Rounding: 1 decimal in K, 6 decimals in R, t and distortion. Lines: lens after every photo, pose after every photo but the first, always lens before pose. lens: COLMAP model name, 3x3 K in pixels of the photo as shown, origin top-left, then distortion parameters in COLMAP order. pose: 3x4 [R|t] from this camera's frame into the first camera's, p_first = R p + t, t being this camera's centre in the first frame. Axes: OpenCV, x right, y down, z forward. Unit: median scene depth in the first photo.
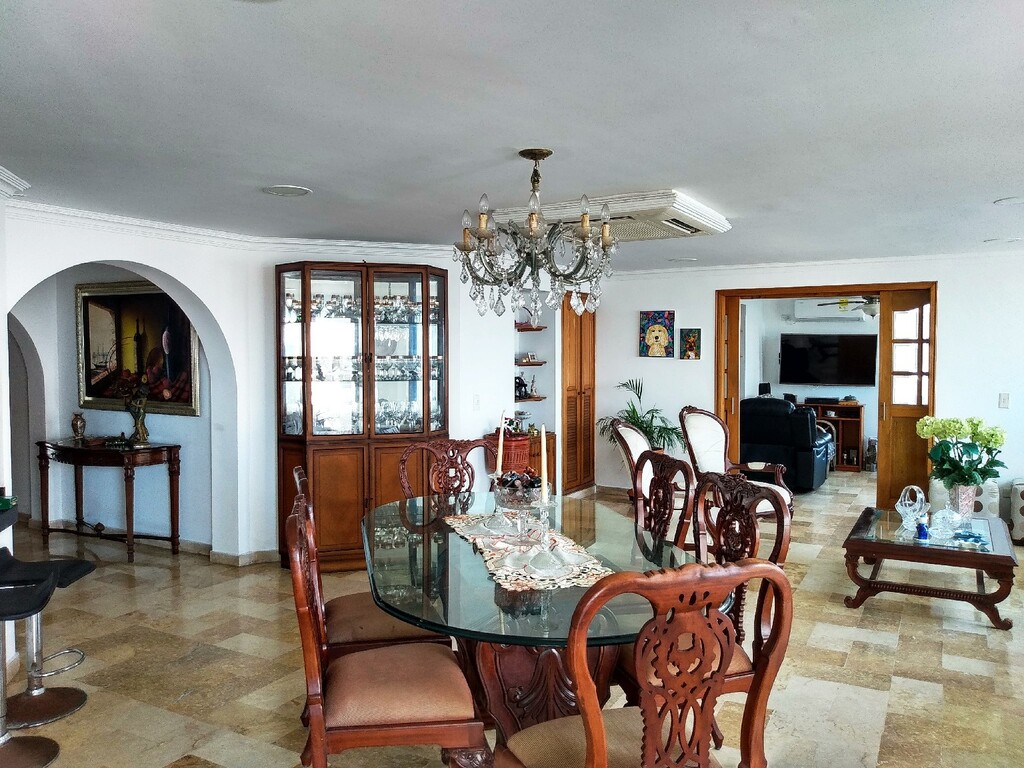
lens RADIAL K [[794.3, 0, 512.0], [0, 794.3, 384.0], [0, 0, 1]] dist [0.004422, -0.004841]
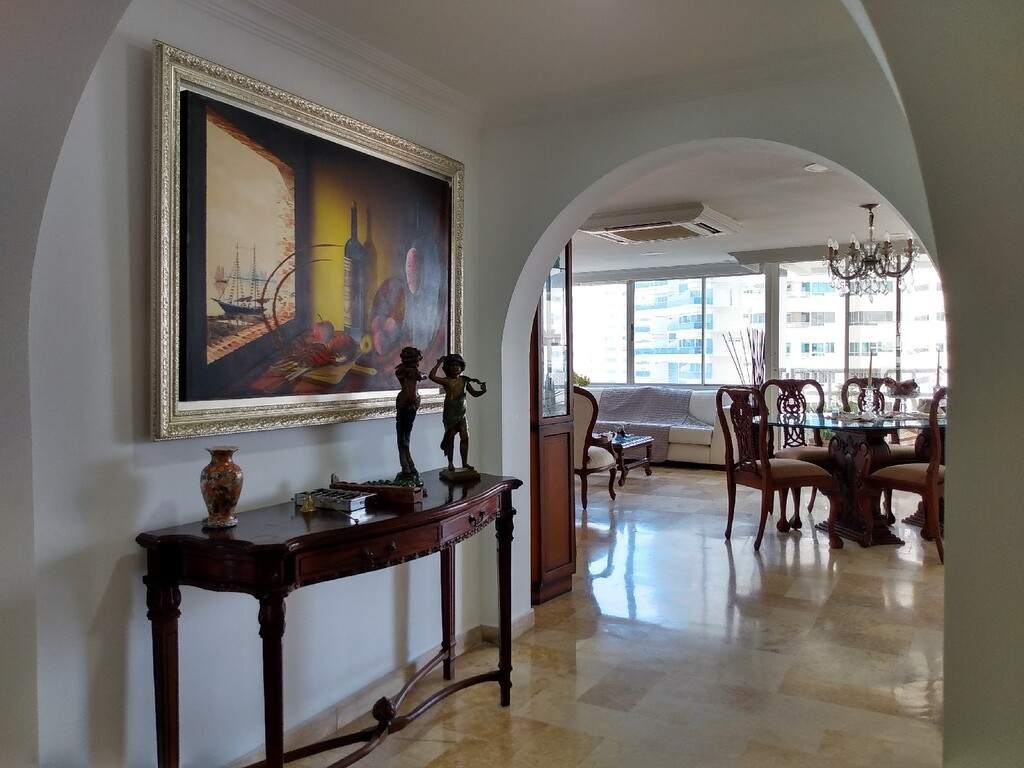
lens RADIAL K [[794.3, 0, 512.0], [0, 794.3, 384.0], [0, 0, 1]] dist [0.004422, -0.004841]
pose [[0.017220, -0.032116, 0.999336, -0.869892], [0.053549, 0.998079, 0.031153, 0.006171], [-0.998417, 0.052977, 0.018907, 0.873161]]
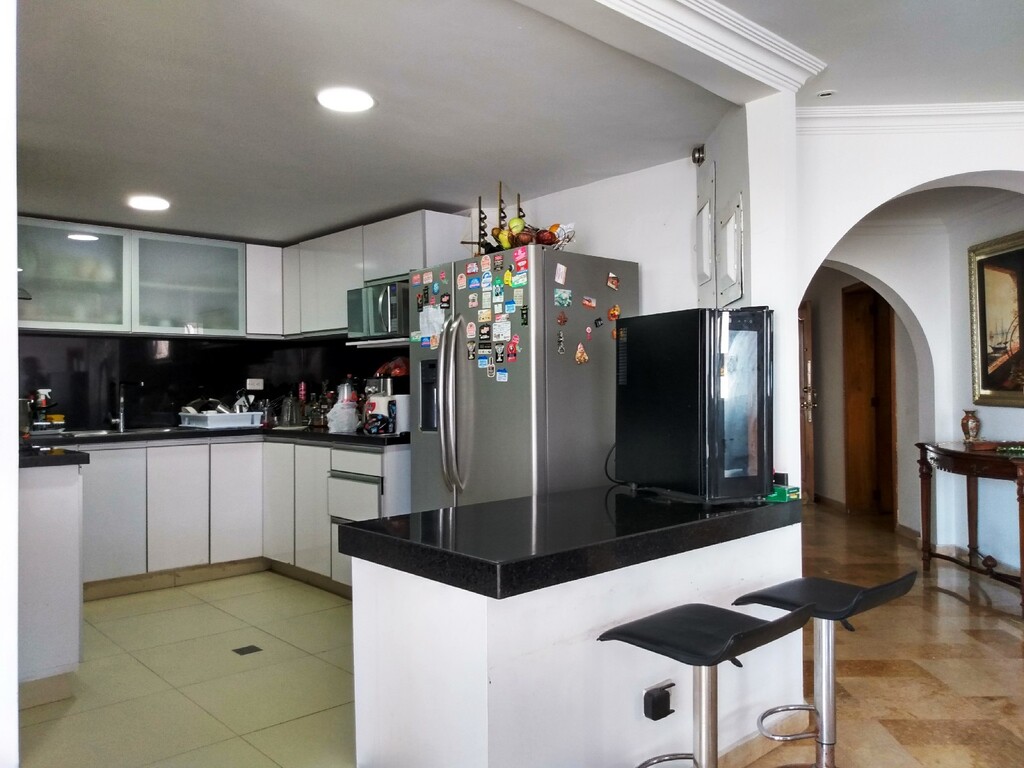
lens RADIAL K [[794.3, 0, 512.0], [0, 794.3, 384.0], [0, 0, 1]] dist [0.004422, -0.004841]
pose [[0.448687, -0.015417, -0.893556, -0.051016], [-0.020323, 0.999417, -0.027448, 0.041296], [0.893458, 0.030475, 0.448112, 0.248799]]
